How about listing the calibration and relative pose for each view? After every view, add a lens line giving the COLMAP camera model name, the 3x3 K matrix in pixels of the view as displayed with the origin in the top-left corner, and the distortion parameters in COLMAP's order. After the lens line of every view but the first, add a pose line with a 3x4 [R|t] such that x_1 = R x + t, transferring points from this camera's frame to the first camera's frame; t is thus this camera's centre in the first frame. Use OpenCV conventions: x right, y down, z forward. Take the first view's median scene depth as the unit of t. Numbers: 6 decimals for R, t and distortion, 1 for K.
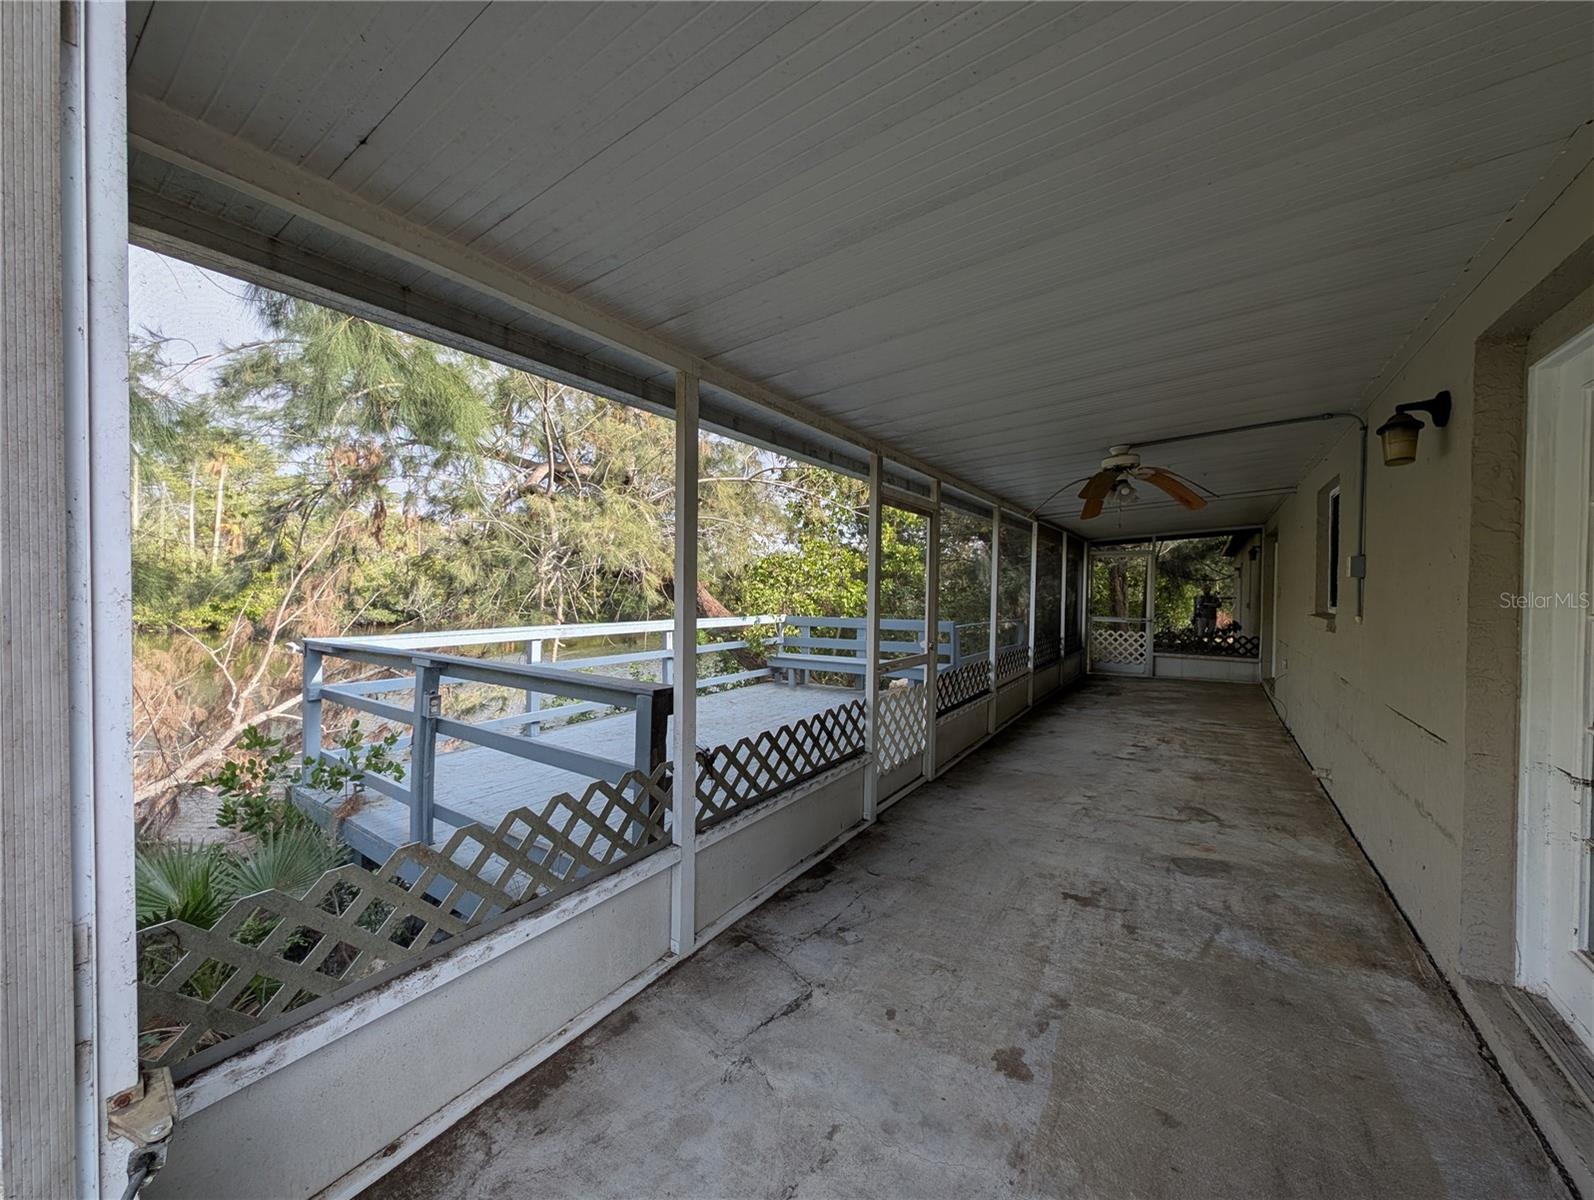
lens RADIAL K [[598.2, 0, 797.0], [0, 598.2, 600.0], [0, 0, 1]] dist [-0.000551, -0.000133]
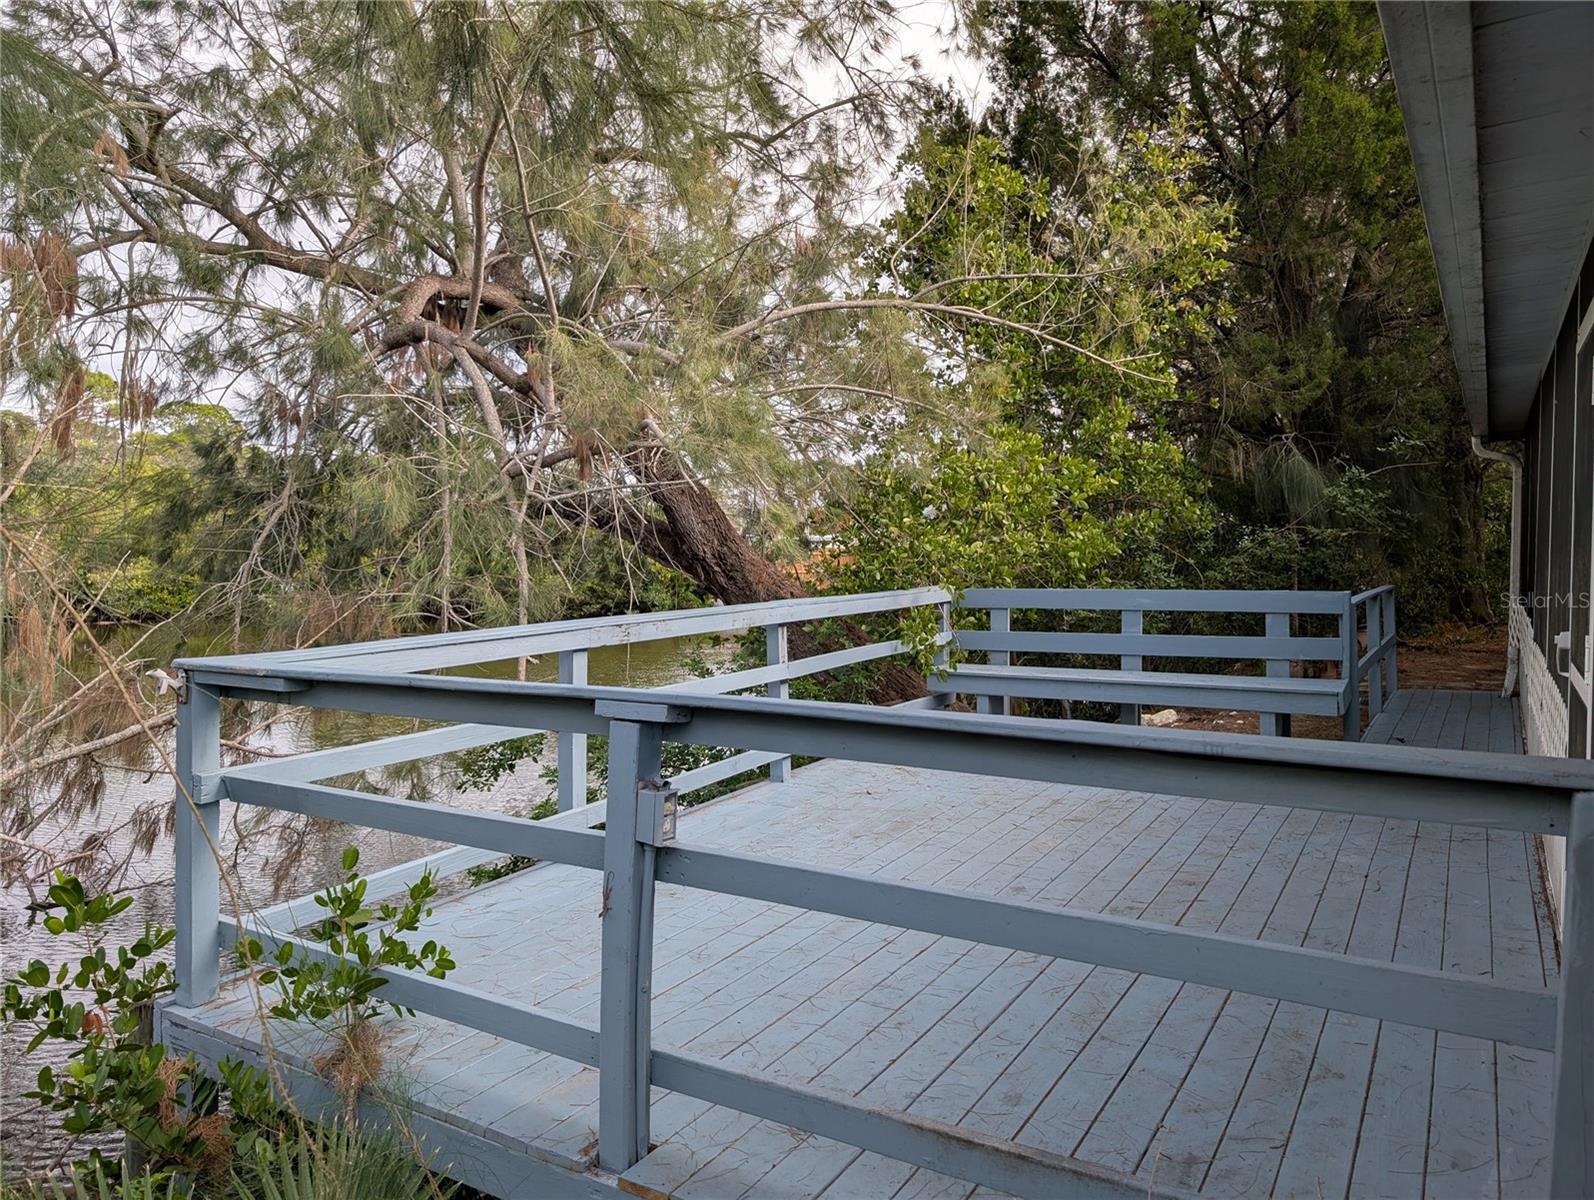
lens RADIAL K [[1118.6, 0, 797.0], [0, 1118.6, 600.0], [0, 0, 1]] dist [0.026259, -0.006377]
pose [[0.998176, -0.022686, 0.055953, -0.304725], [0.020886, 0.999252, 0.032548, 0.003820], [-0.056649, -0.031320, 0.997903, 0.130222]]
